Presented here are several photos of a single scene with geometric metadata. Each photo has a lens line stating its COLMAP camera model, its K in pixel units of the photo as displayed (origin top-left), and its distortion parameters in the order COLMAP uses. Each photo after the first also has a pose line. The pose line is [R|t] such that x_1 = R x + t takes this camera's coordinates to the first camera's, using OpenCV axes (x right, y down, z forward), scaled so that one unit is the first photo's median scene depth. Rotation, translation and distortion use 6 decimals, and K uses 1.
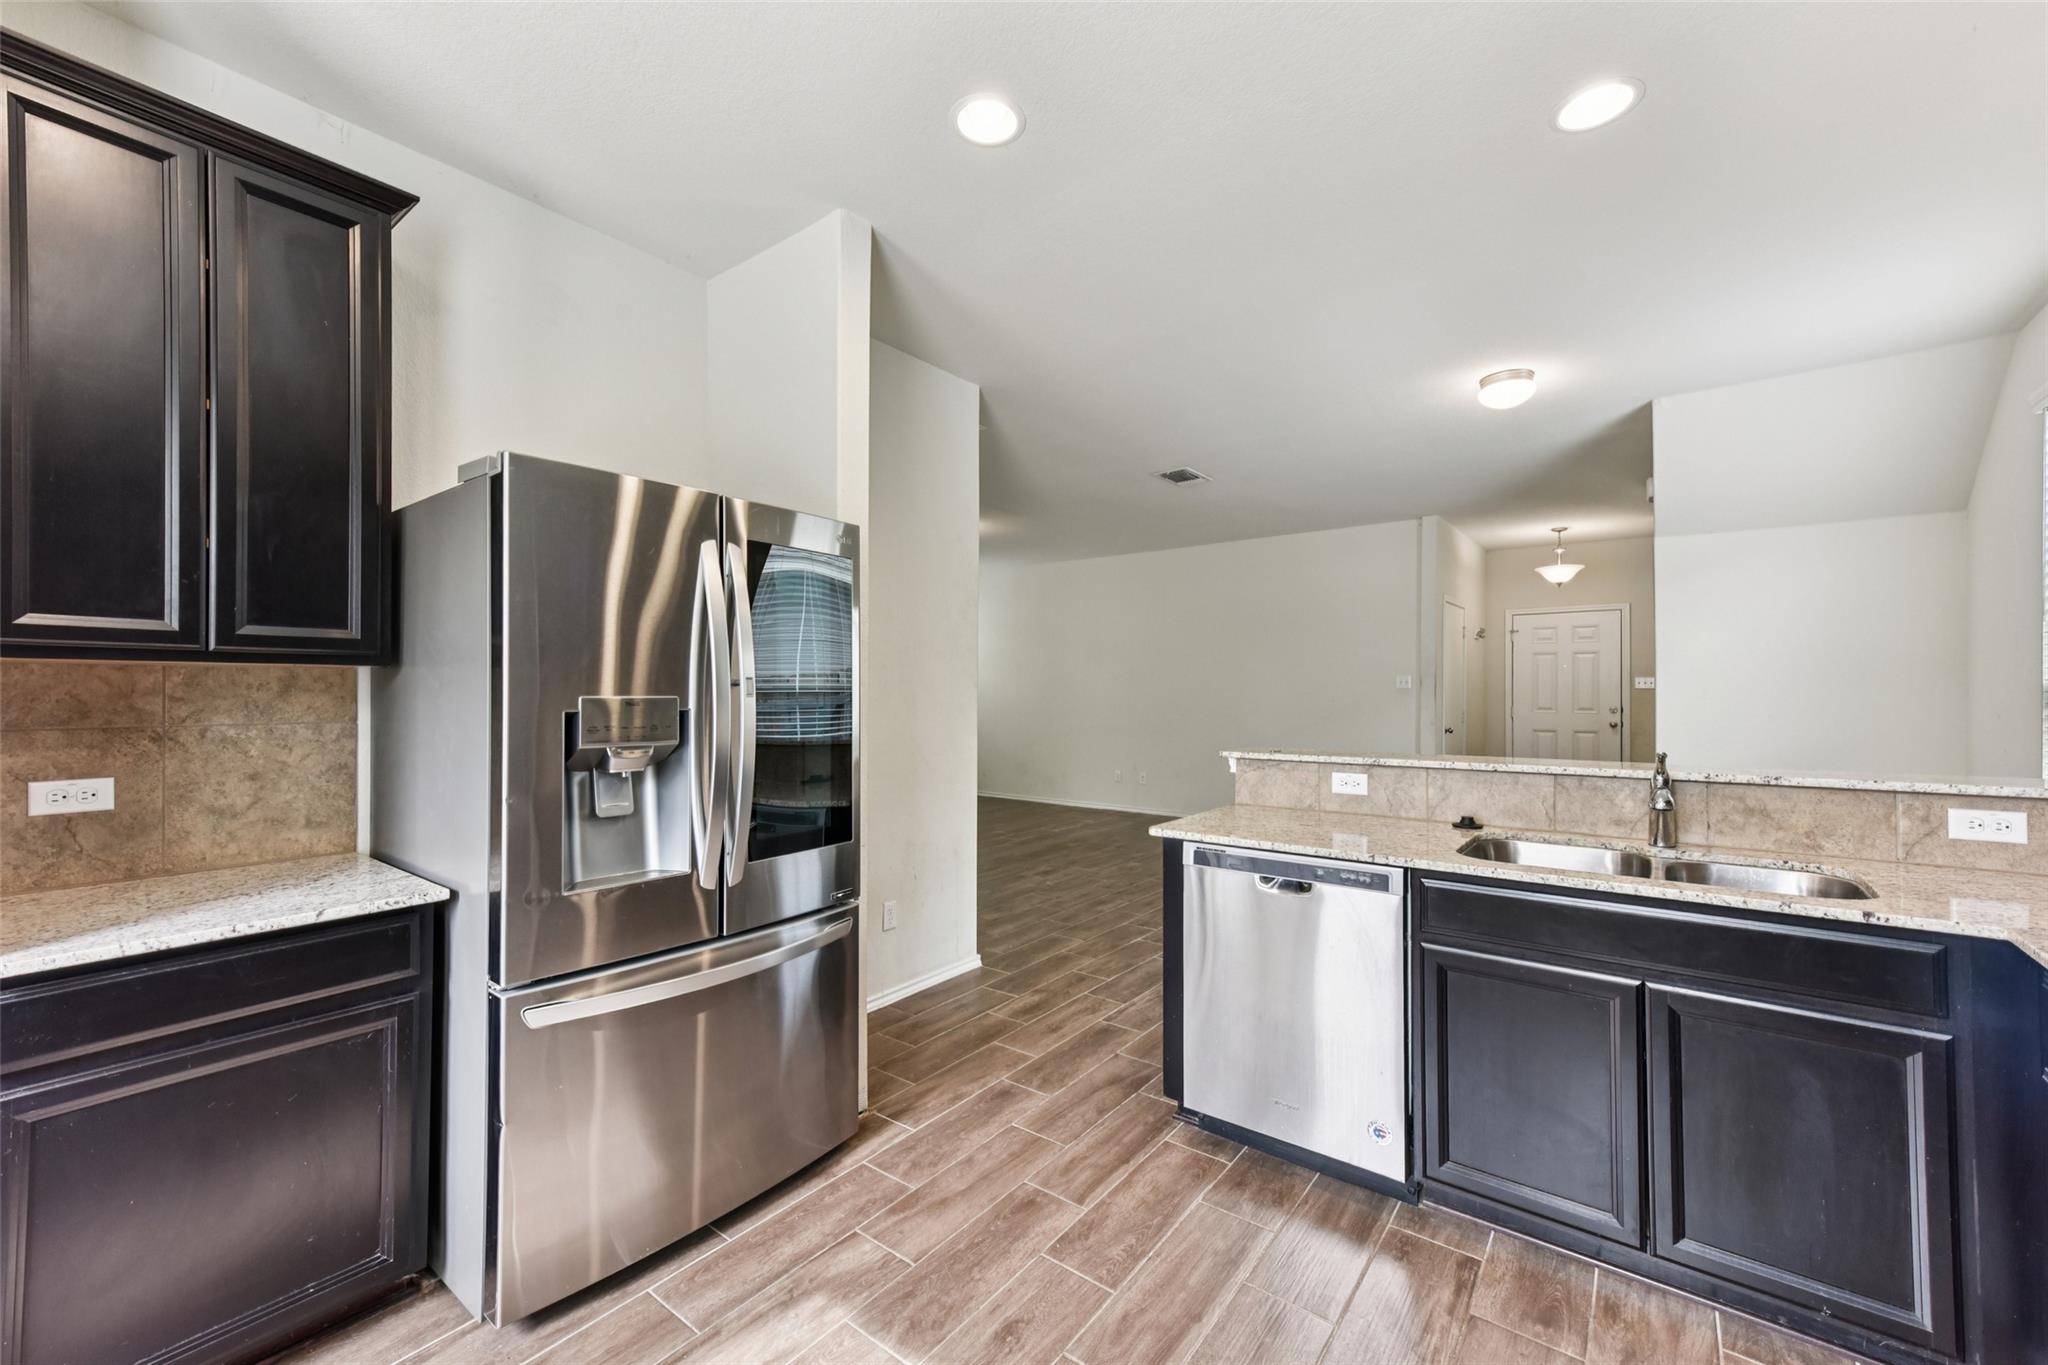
lens RADIAL K [[795.8, 0, 989.2], [0, 795.8, 686.3], [0, 0, 1]] dist [0.001927, 0.000298]
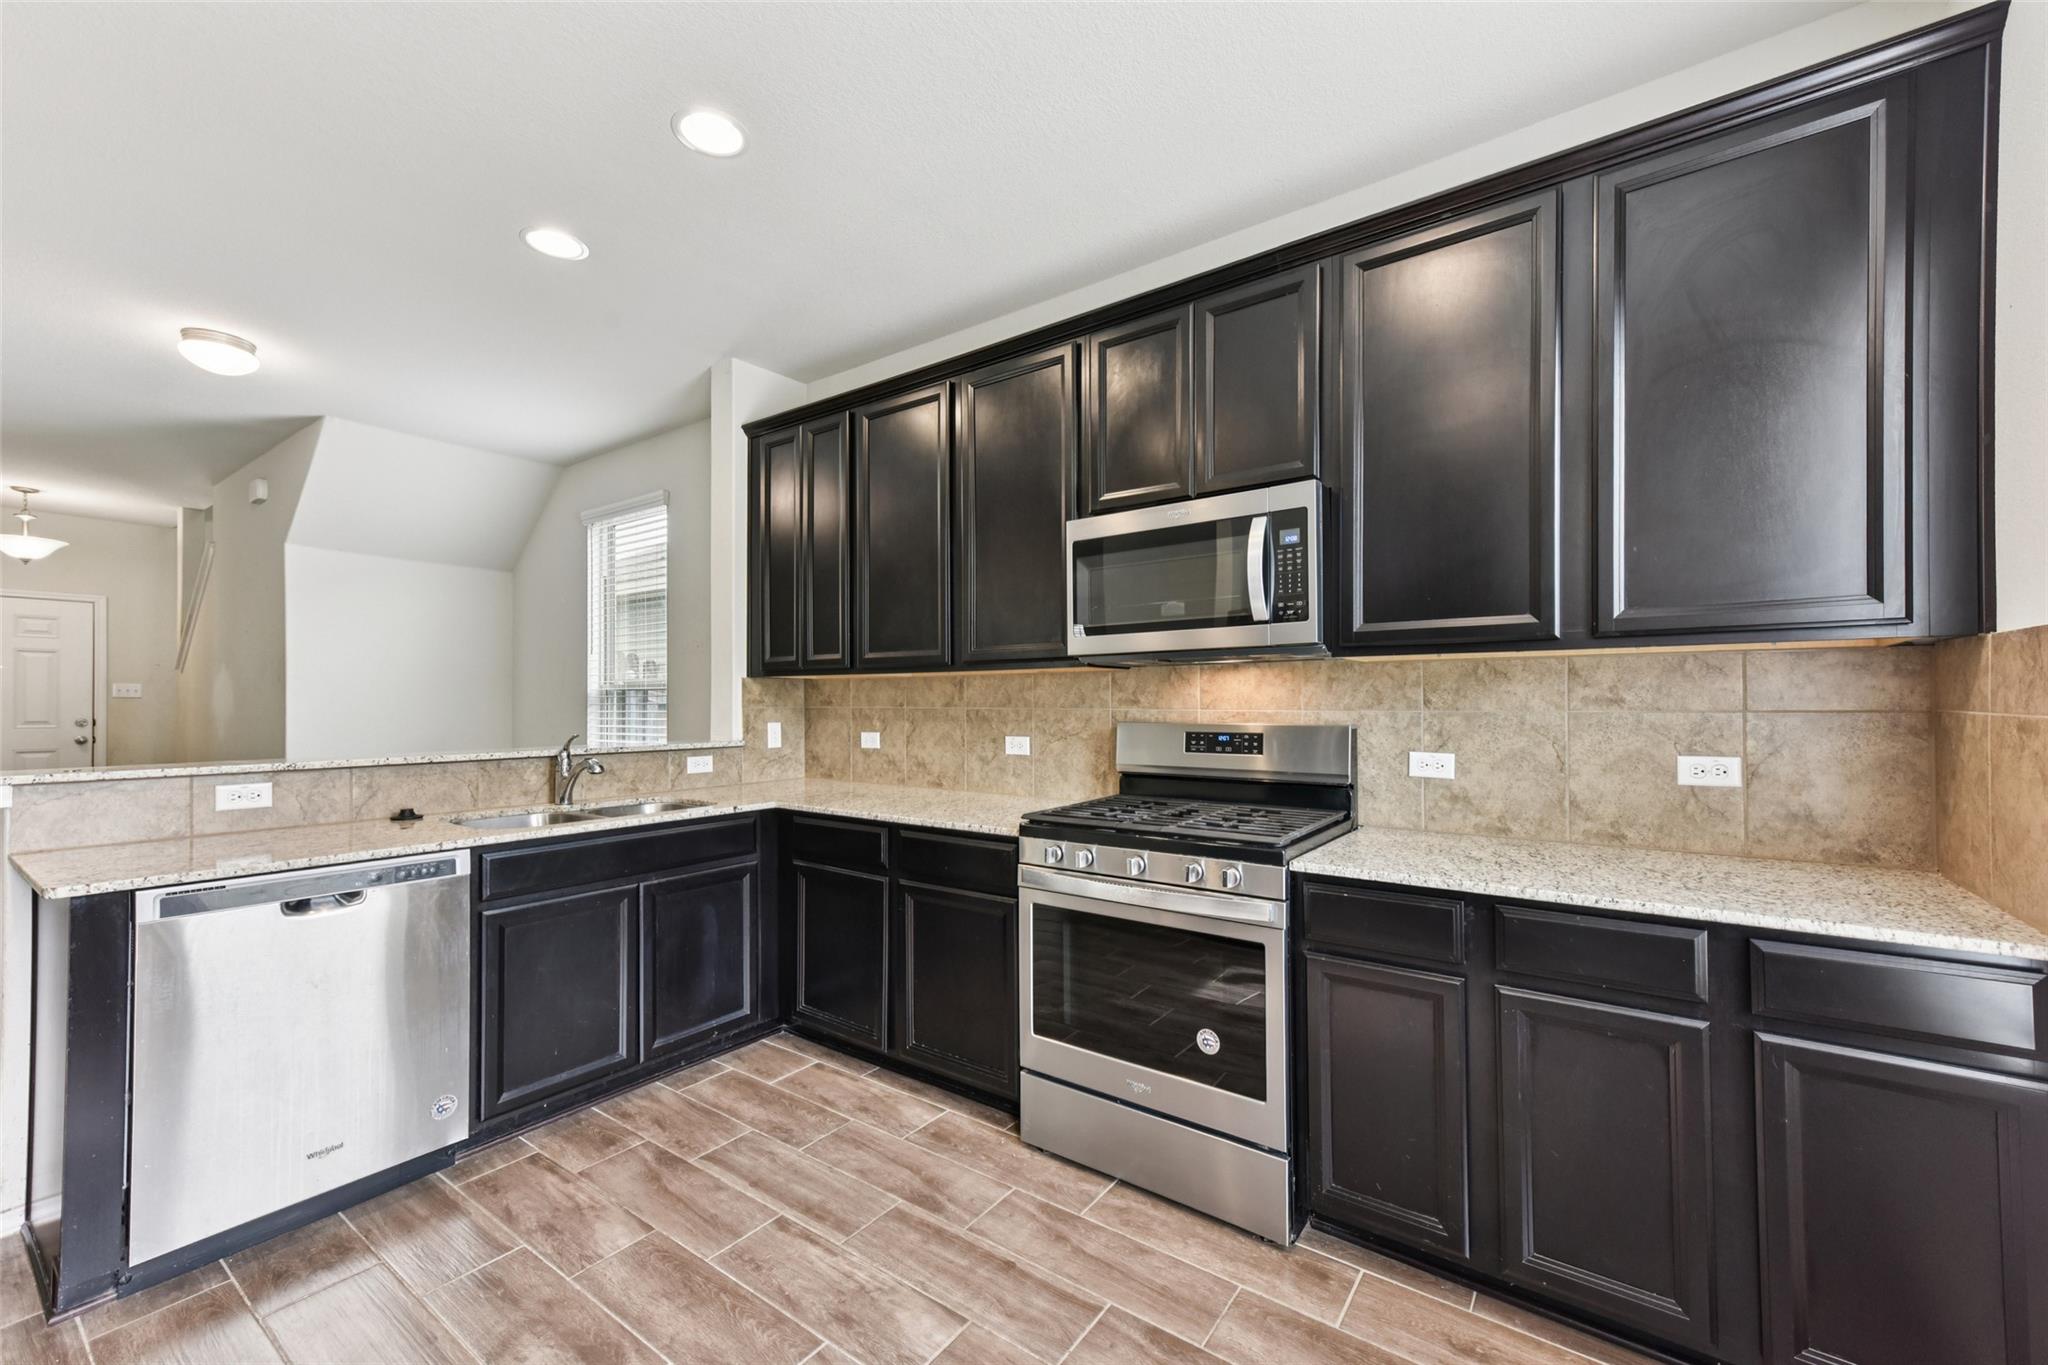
lens RADIAL K [[860.6, 0, 999.9], [0, 860.6, 690.8], [0, 0, 1]] dist [0.032983, -0.000124]
pose [[-0.016725, 0.017471, 0.999707, -0.608736], [-0.006769, 0.999822, -0.017586, 0.025128], [-0.999837, -0.007061, -0.016604, 0.258231]]
